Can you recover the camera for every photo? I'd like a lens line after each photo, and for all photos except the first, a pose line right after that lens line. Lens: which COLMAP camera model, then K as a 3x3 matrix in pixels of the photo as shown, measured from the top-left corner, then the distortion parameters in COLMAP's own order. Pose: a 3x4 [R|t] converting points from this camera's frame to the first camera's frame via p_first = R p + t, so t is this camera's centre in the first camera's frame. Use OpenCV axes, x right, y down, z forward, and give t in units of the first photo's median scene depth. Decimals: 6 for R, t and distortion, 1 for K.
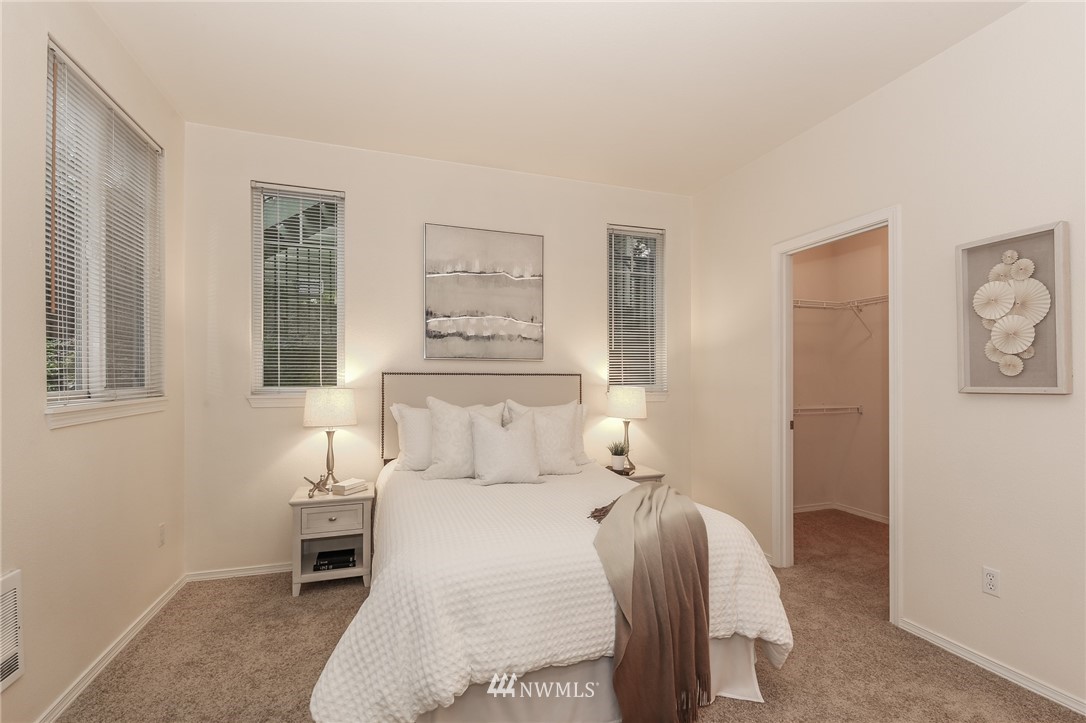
lens RADIAL K [[474.8, 0, 551.8], [0, 474.8, 373.2], [0, 0, 1]] dist [0.002556, -0.006021]
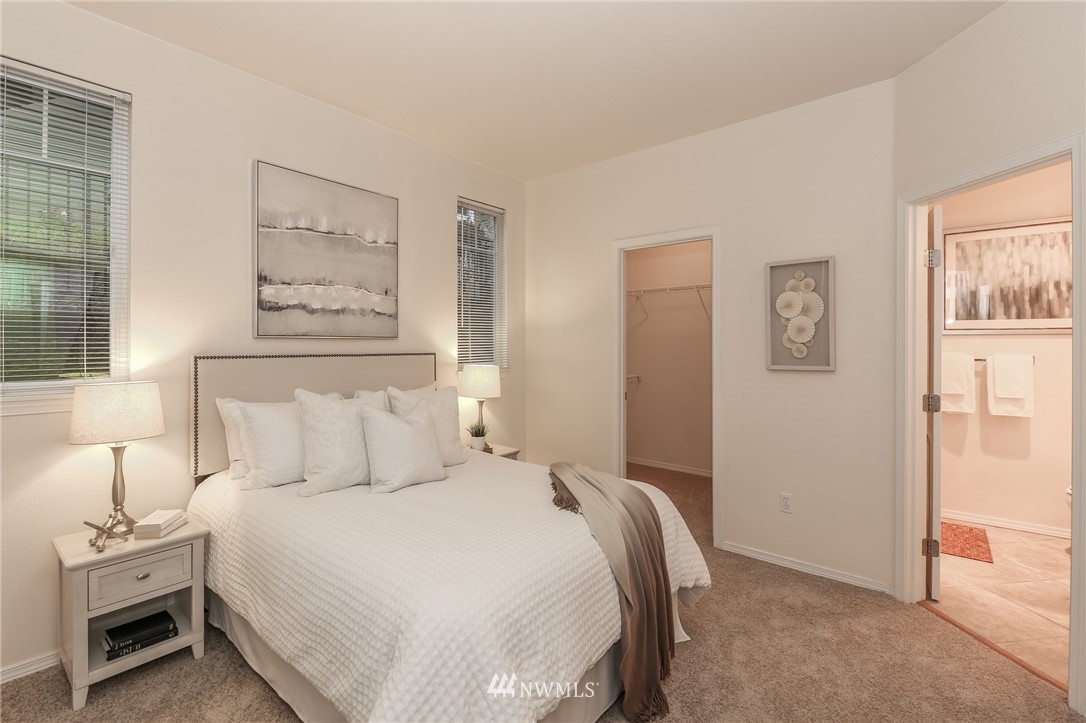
lens RADIAL K [[474.8, 0, 548.4], [0, 474.8, 340.7], [0, 0, 1]] dist [0.002556, -0.006021]
pose [[0.854233, 0.003551, 0.519878, -0.270204], [-0.004150, 0.999991, -0.000013, -0.027330], [-0.519873, -0.002146, 0.854241, 0.101438]]
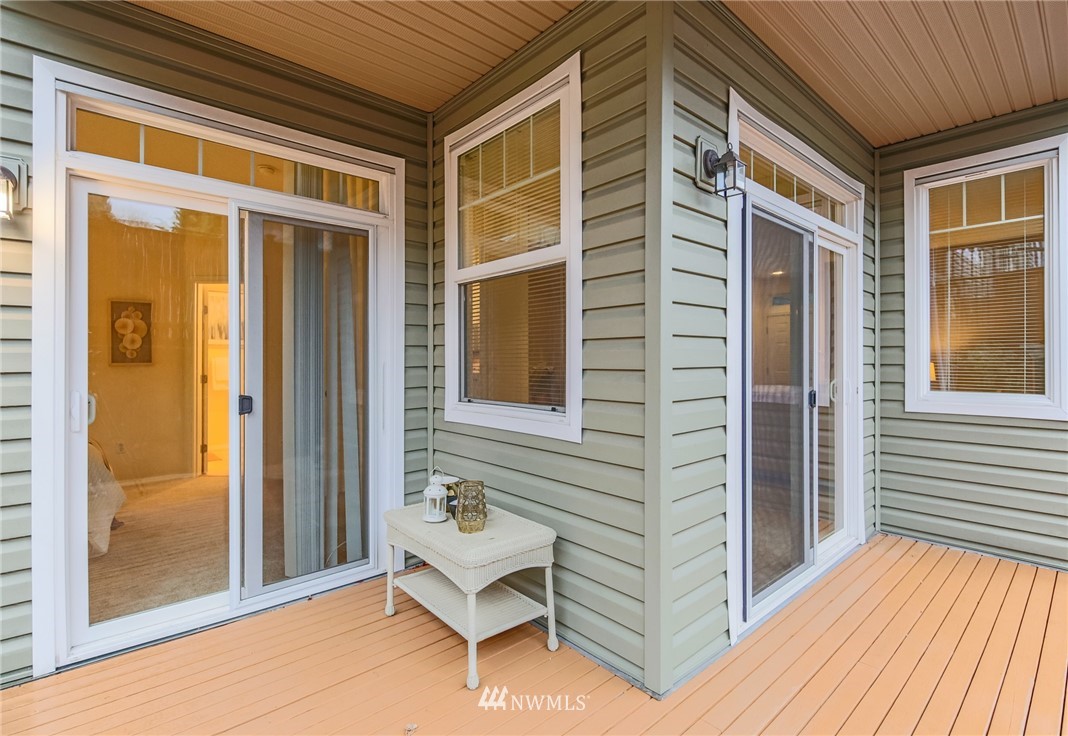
lens RADIAL K [[501.0, 0, 532.0], [0, 501.0, 360.9], [0, 0, 1]] dist [-0.001665, -0.000173]
pose [[-0.379686, -0.002007, 0.925113, -1.349702], [-0.007811, 0.999969, -0.001037, 0.003403], [-0.925083, -0.007620, -0.379689, 0.048275]]
